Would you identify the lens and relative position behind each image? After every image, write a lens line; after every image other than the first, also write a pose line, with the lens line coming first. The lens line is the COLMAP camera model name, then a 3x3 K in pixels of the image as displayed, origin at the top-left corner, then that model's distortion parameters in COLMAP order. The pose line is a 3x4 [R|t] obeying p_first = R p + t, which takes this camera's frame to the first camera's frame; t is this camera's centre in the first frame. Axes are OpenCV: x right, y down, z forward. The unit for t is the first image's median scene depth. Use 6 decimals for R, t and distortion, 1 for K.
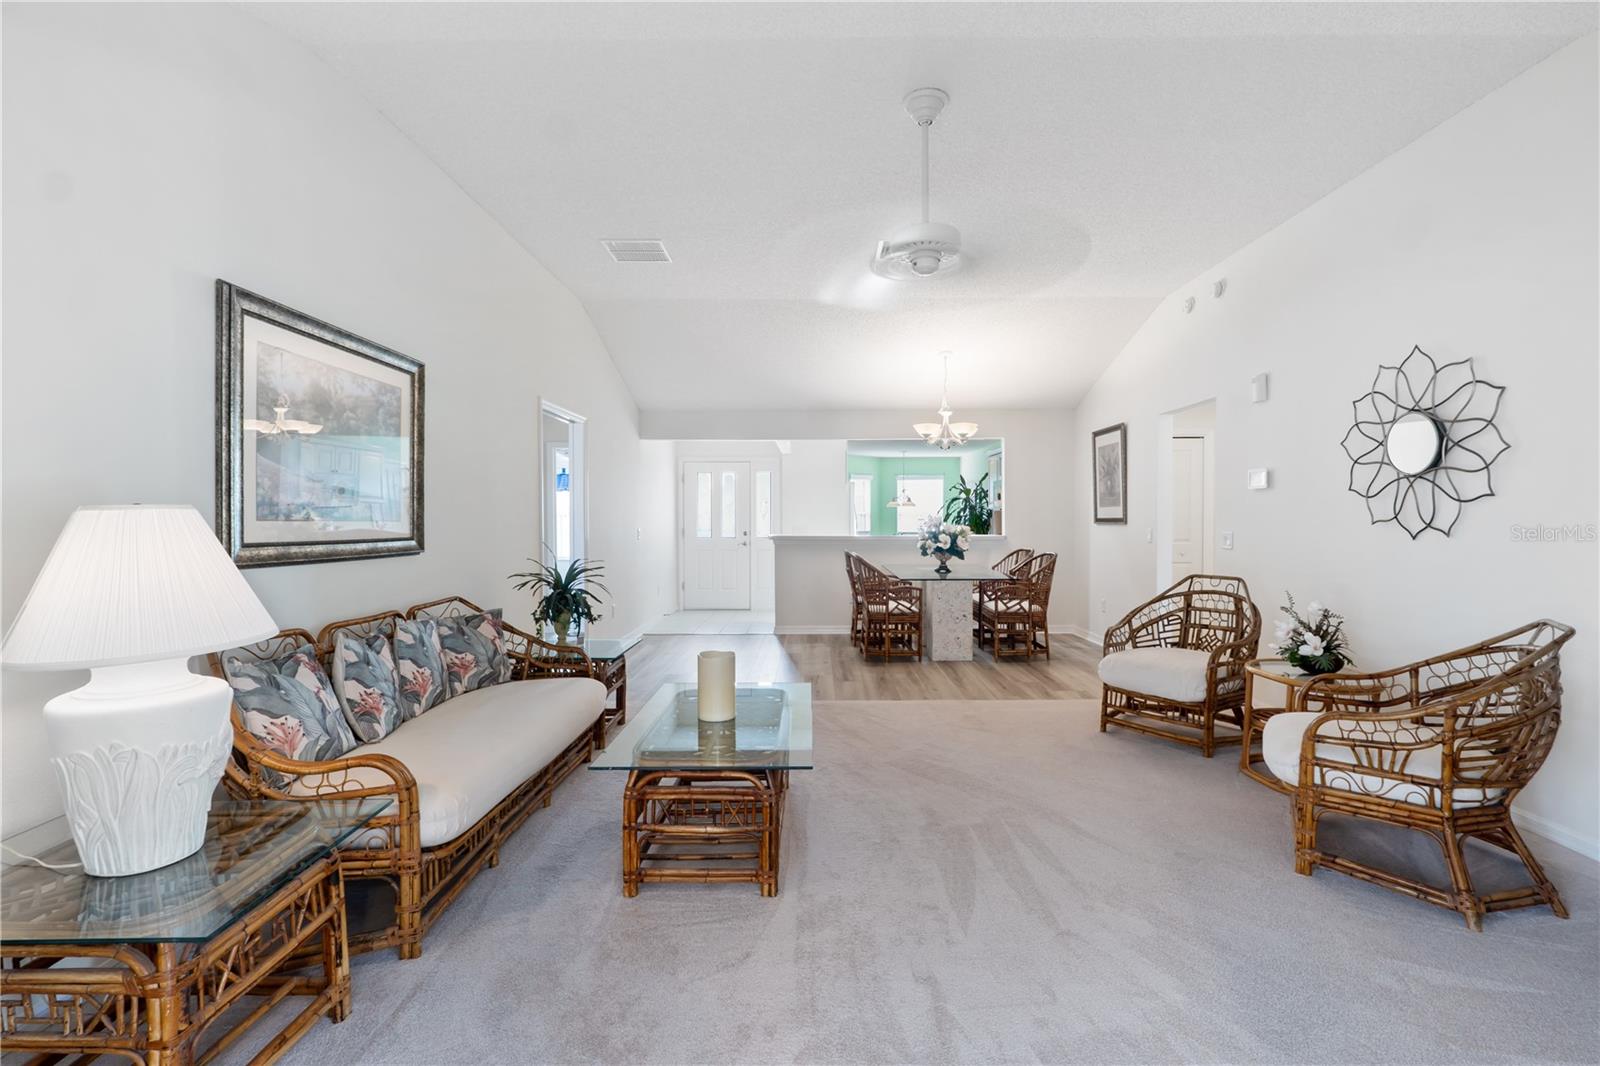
lens RADIAL K [[727.0, 0, 807.2], [0, 727.0, 529.4], [0, 0, 1]] dist [-0.012373, 0.001846]
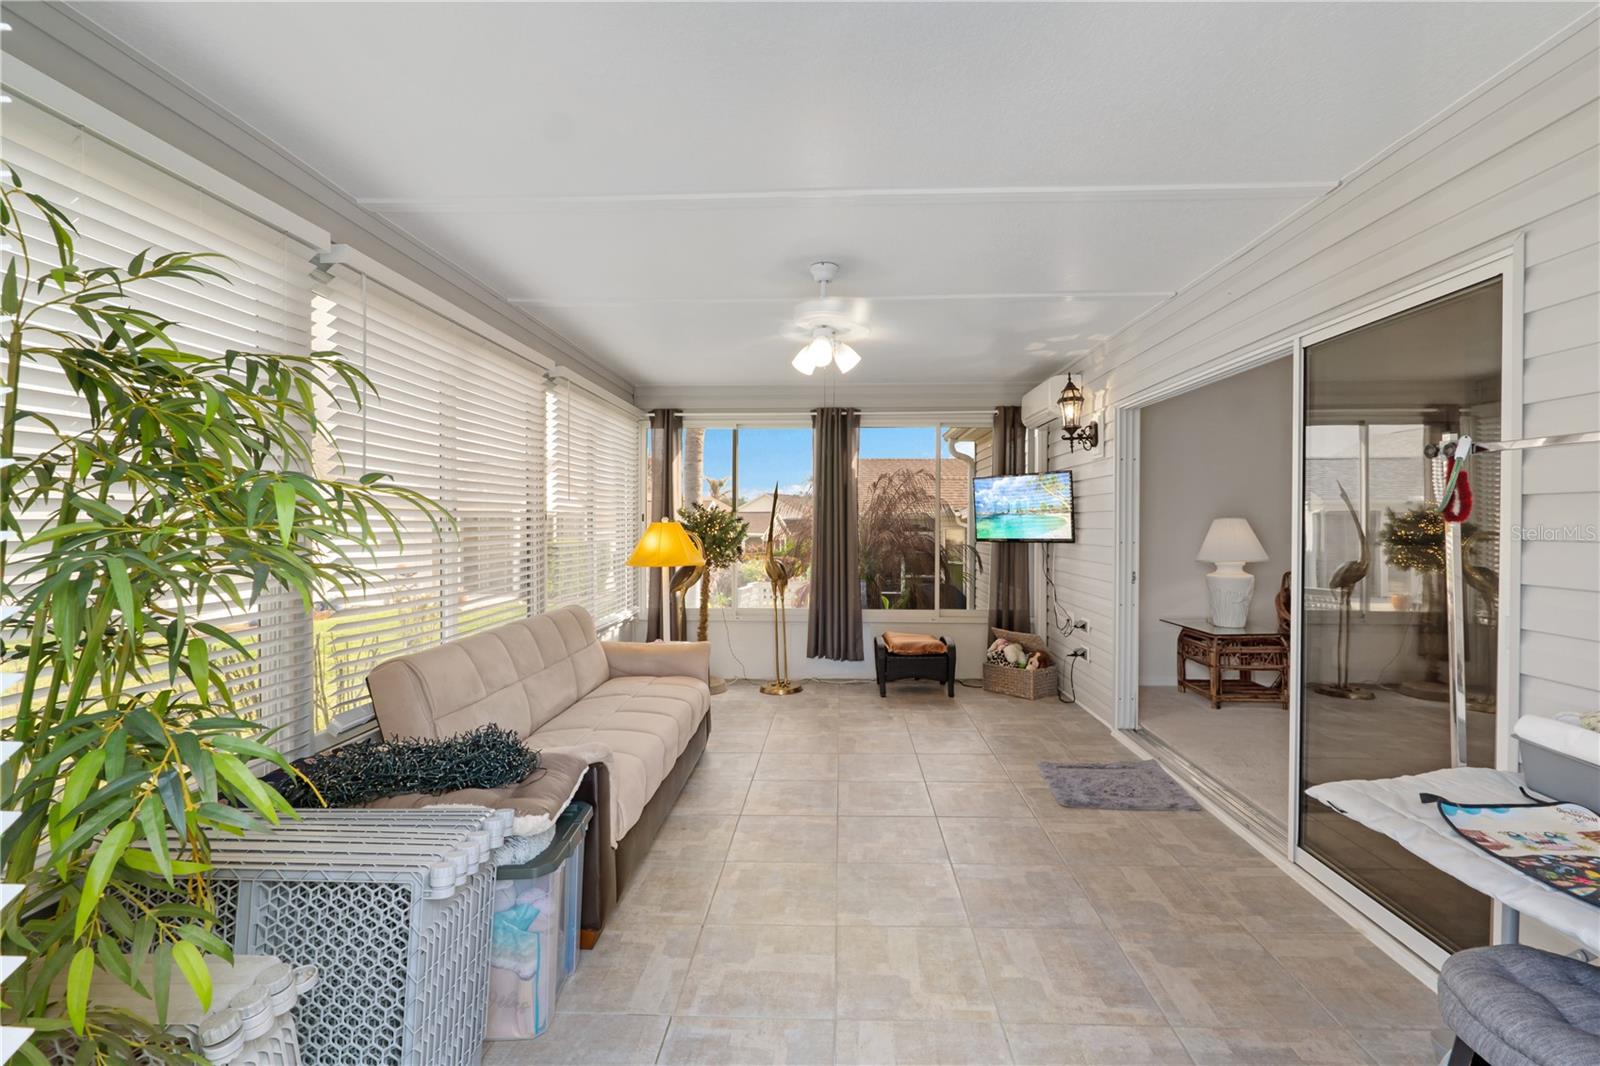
lens RADIAL K [[738.4, 0, 800.0], [0, 738.4, 533.0], [0, 0, 1]] dist [-0.012489, 0.000357]
pose [[-0.039718, 0.019675, -0.999017, 0.872903], [-0.015885, 0.999667, 0.020319, -0.000673], [0.999085, 0.016676, -0.039393, -0.292153]]
